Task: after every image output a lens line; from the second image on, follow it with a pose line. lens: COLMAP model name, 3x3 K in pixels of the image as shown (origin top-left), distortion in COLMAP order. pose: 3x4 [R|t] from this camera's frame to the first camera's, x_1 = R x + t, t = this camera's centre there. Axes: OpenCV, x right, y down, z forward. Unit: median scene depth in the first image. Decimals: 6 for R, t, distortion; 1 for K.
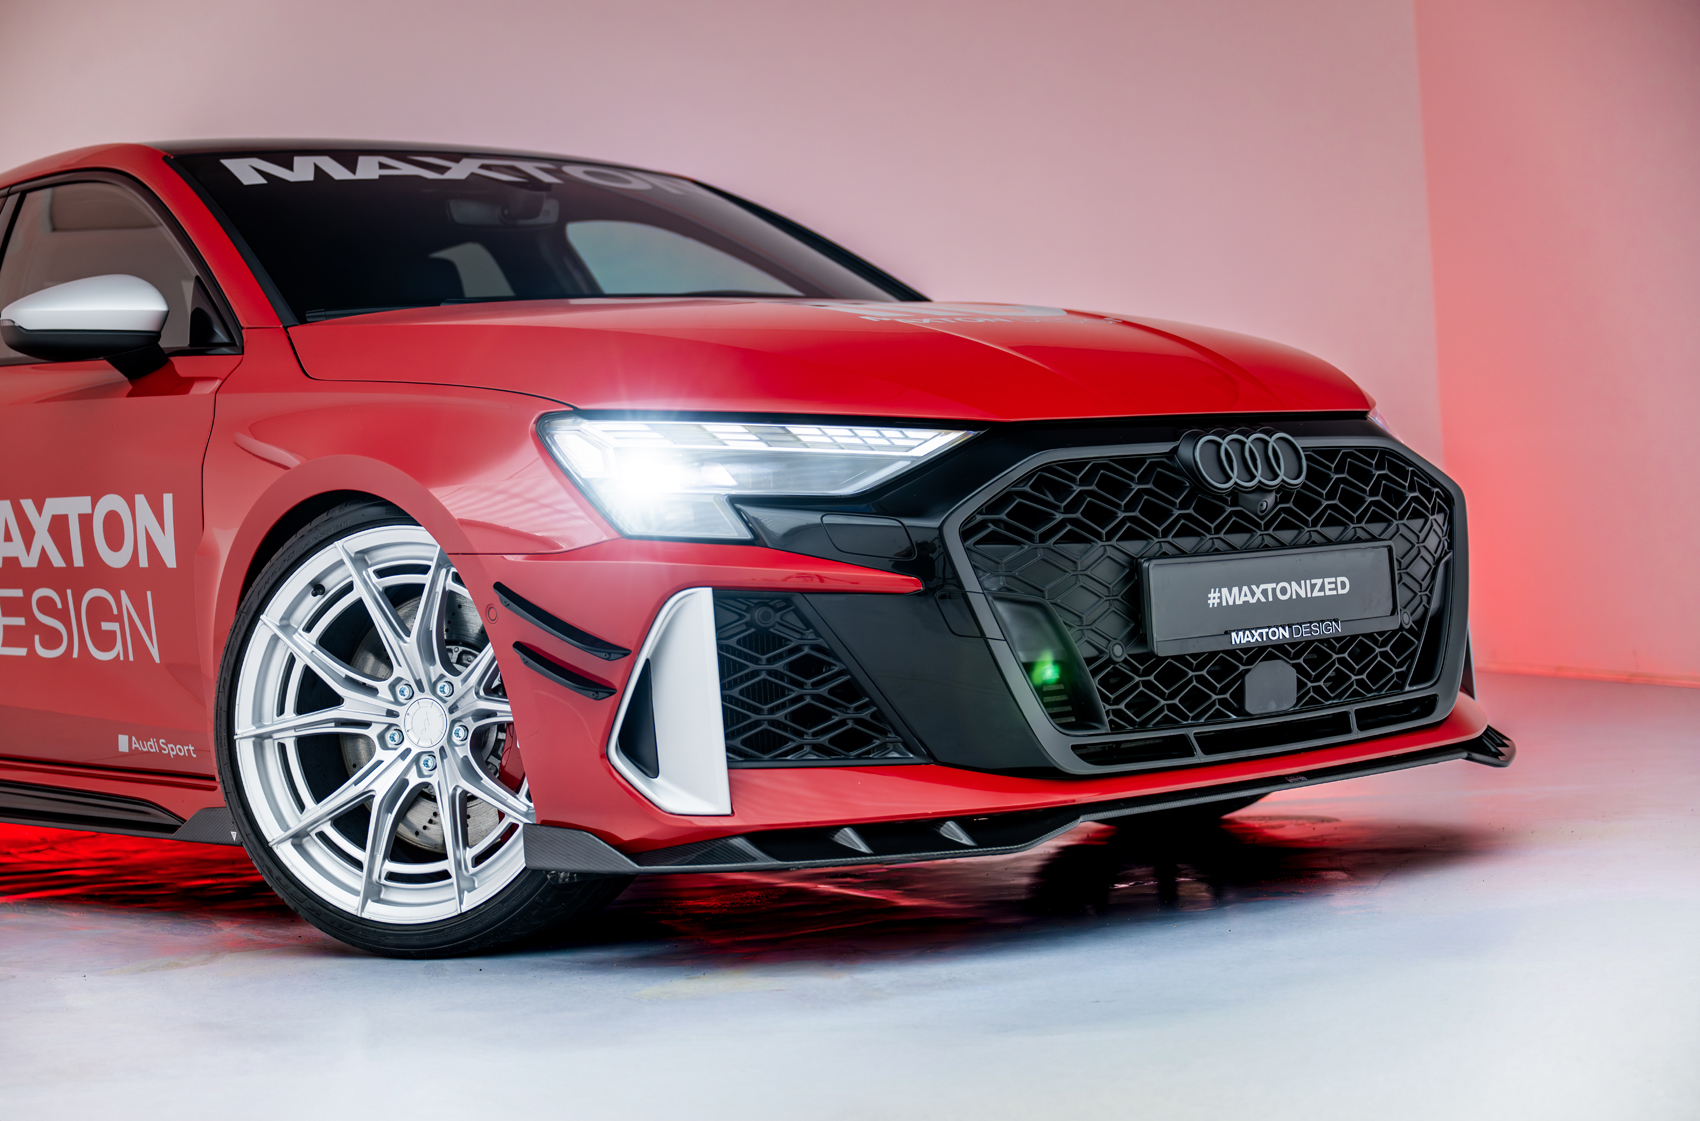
lens RADIAL K [[2813.4, 0, 850.0], [0, 2813.4, 560.5], [0, 0, 1]] dist [-0.012872, 0.018359]
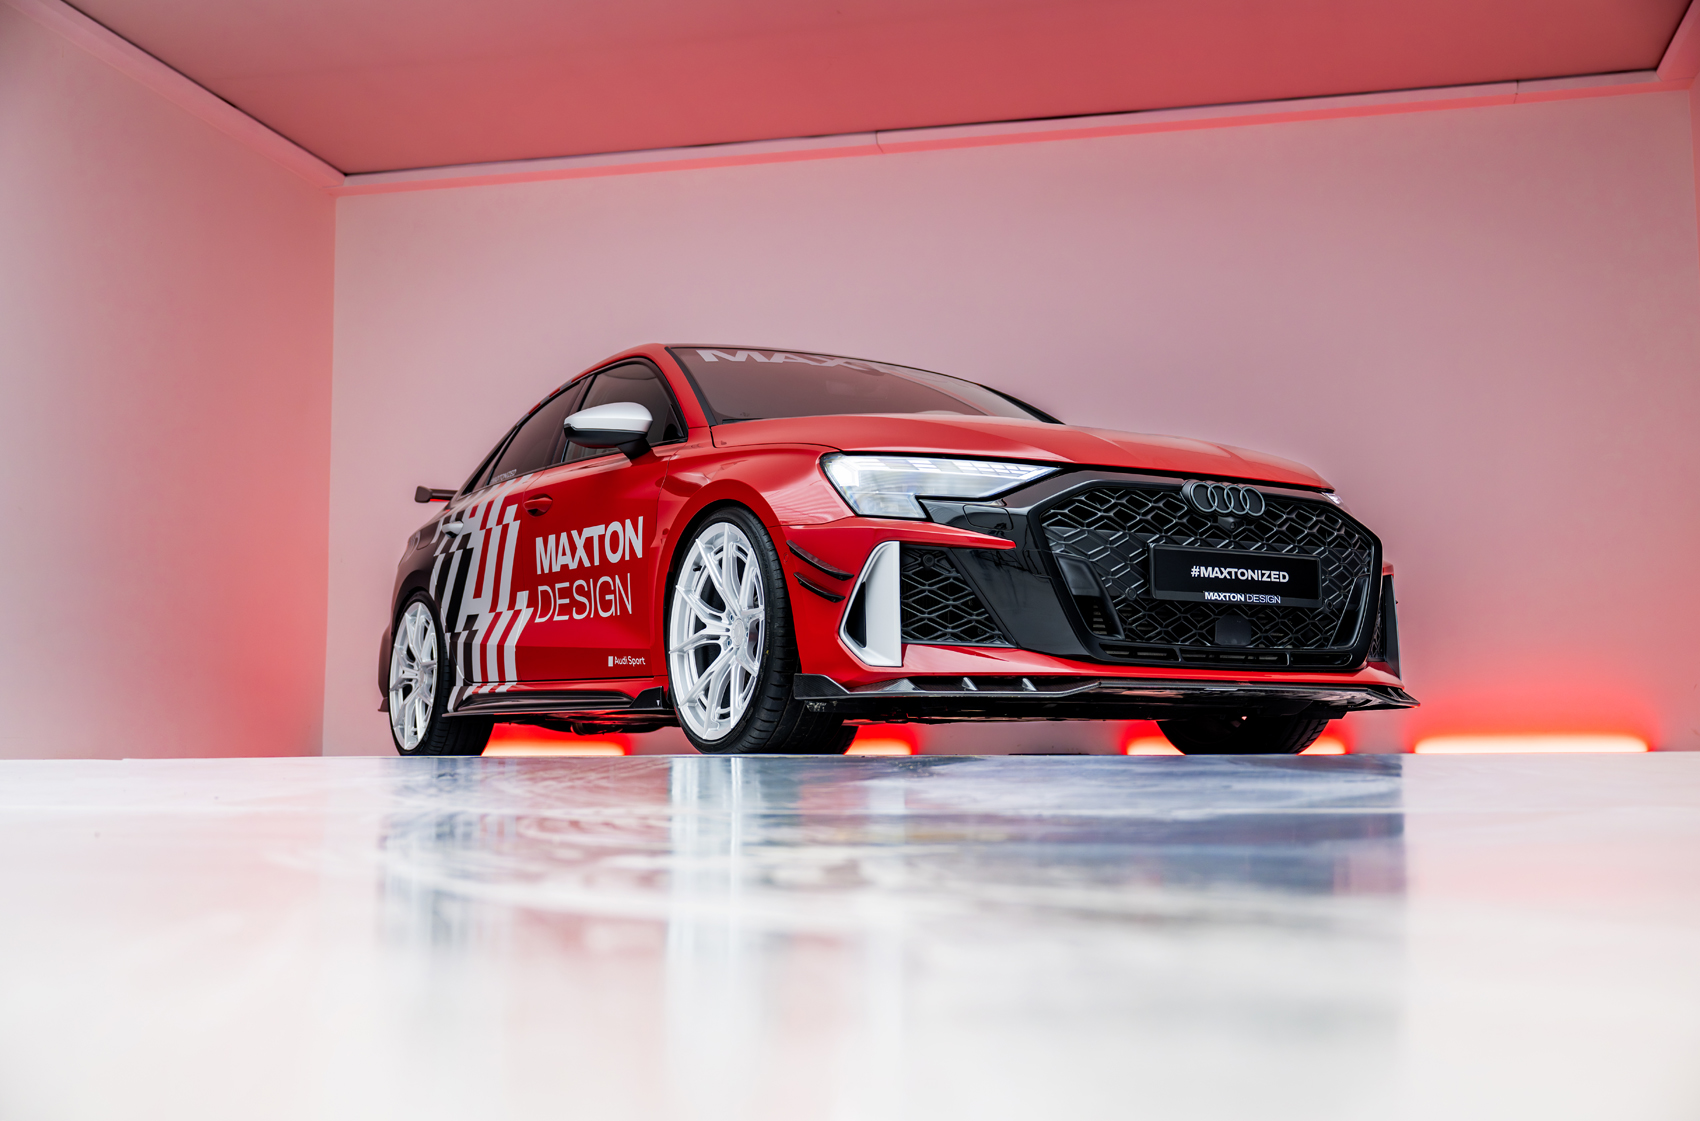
lens RADIAL K [[1934.9, 0, 850.0], [0, 1934.9, 560.5], [0, 0, 1]] dist [-0.012370, 0.004425]
pose [[0.978509, 0.041941, -0.201896, 0.154334], [-0.064044, 0.992490, -0.104217, 0.138085], [0.196009, 0.114907, 0.973846, -0.194361]]
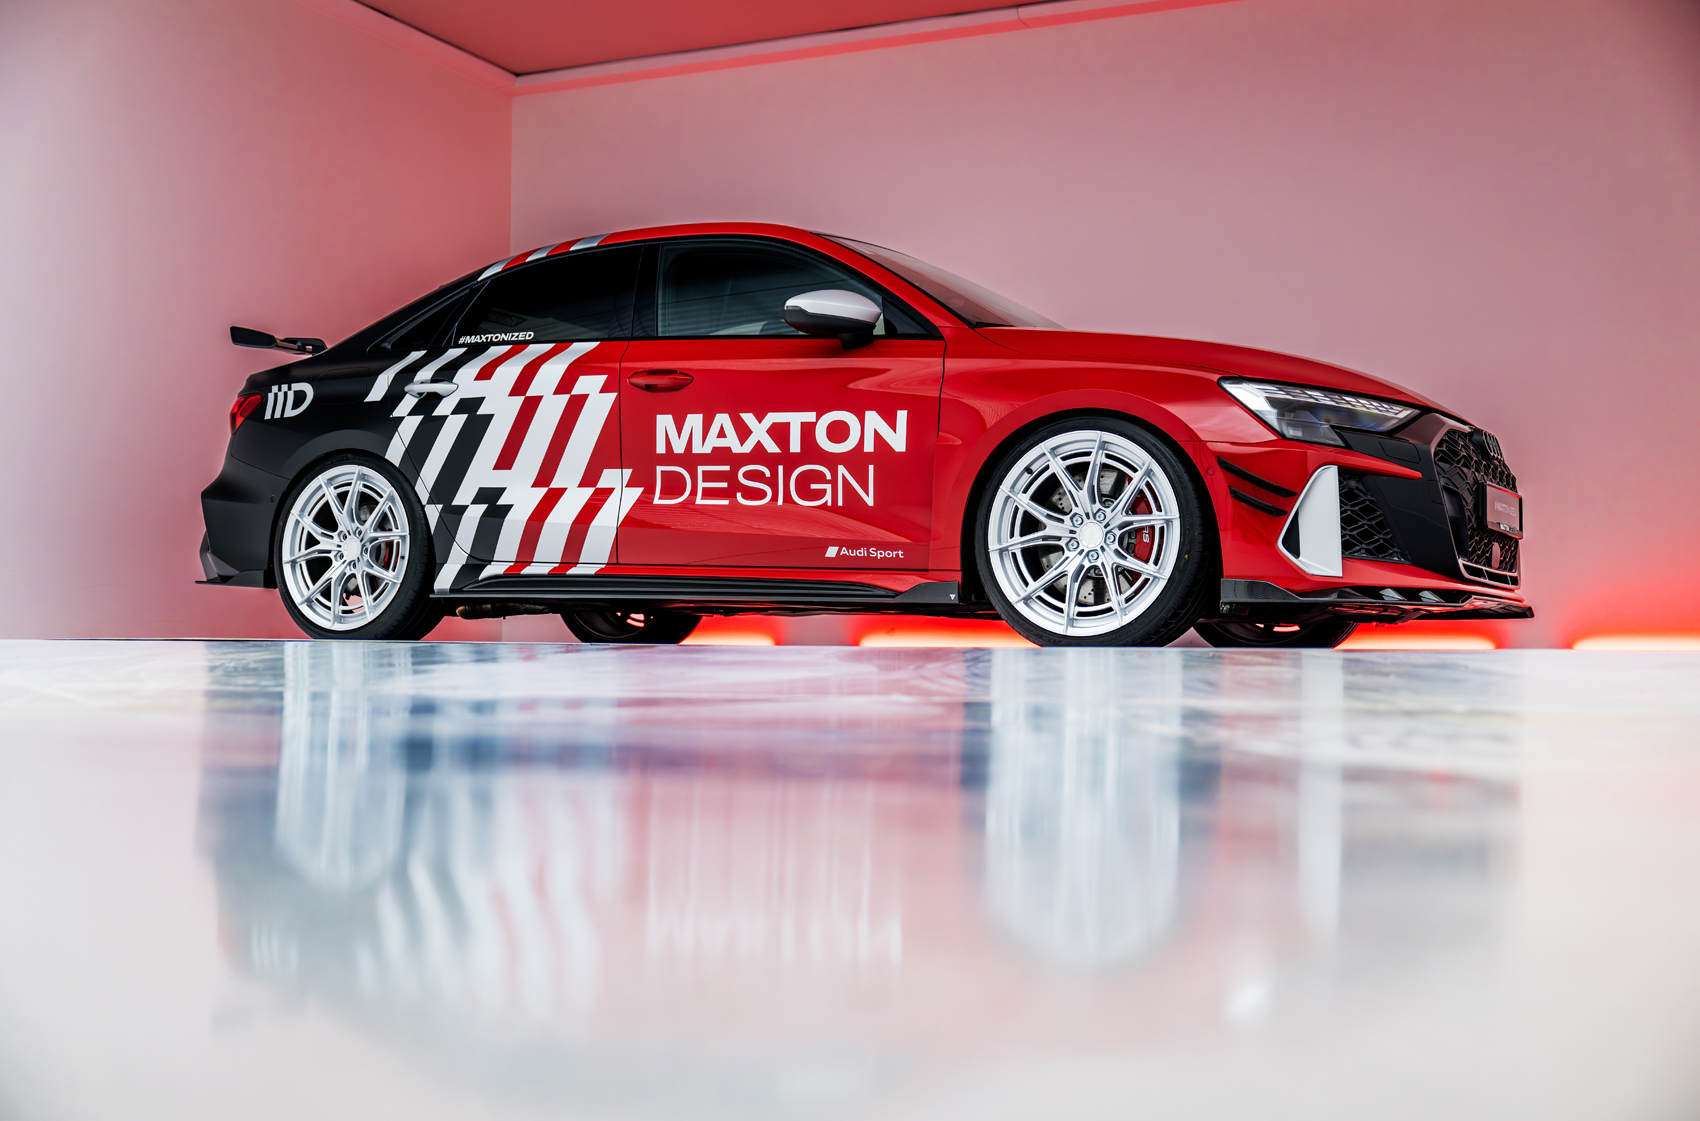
lens RADIAL K [[2023.6, 0, 850.0], [0, 2023.6, 560.5], [0, 0, 1]] dist [-0.004545, -0.007269]
pose [[0.937726, 0.094197, 0.334360, -0.776254], [-0.071275, 0.994227, -0.080201, 0.198168], [-0.339984, 0.051375, 0.939027, -0.226672]]
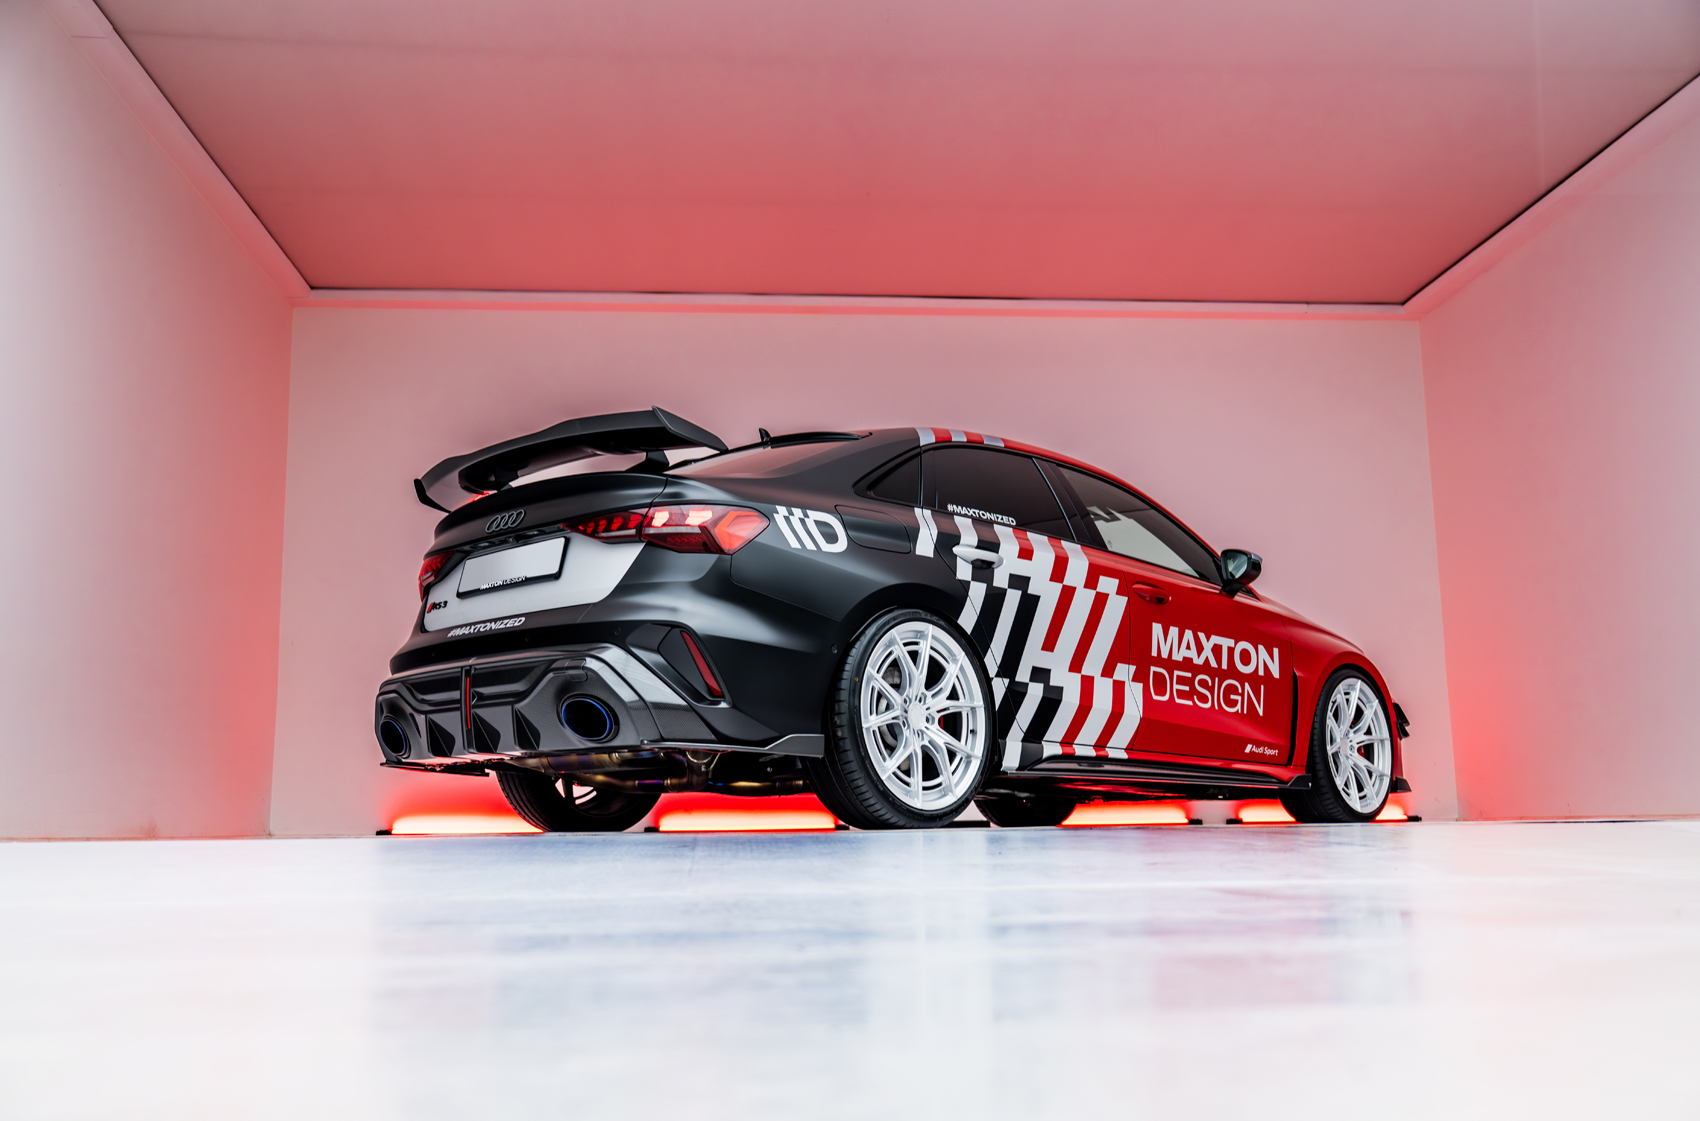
lens RADIAL K [[1579.6, 0, 850.5], [0, 1579.6, 580.3], [0, 0, 1]] dist [-0.012317, -0.002084]
pose [[-0.076708, 0.221303, 0.972184, -1.761987], [0.024957, 0.975177, -0.220015, 0.239804], [-0.996741, 0.007386, -0.080327, 1.650982]]
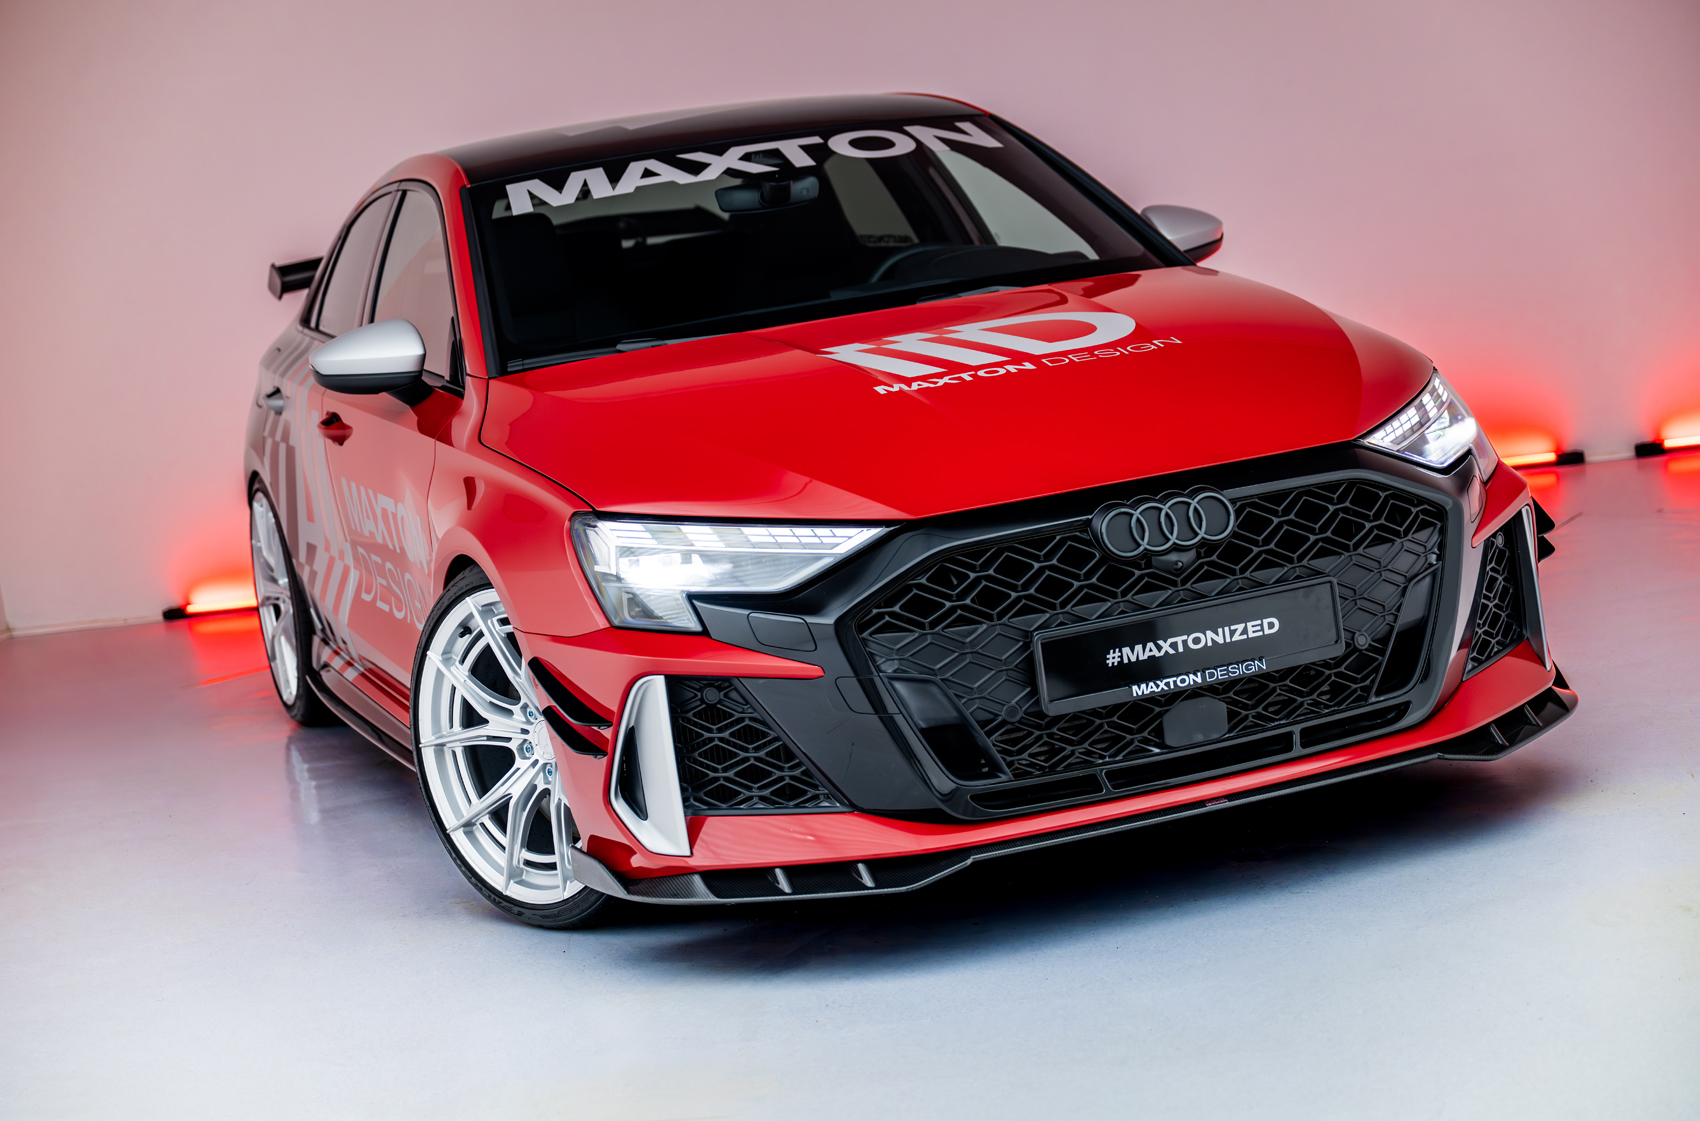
lens RADIAL K [[3057.2, 0, 850.0], [0, 3057.2, 560.5], [0, 0, 1]] dist [-0.005880, 0.027634]
pose [[0.928586, -0.012683, -0.370900, 0.471312], [0.073433, 0.985935, 0.150133, -0.211475], [0.363779, -0.166648, 0.916457, -0.170246]]
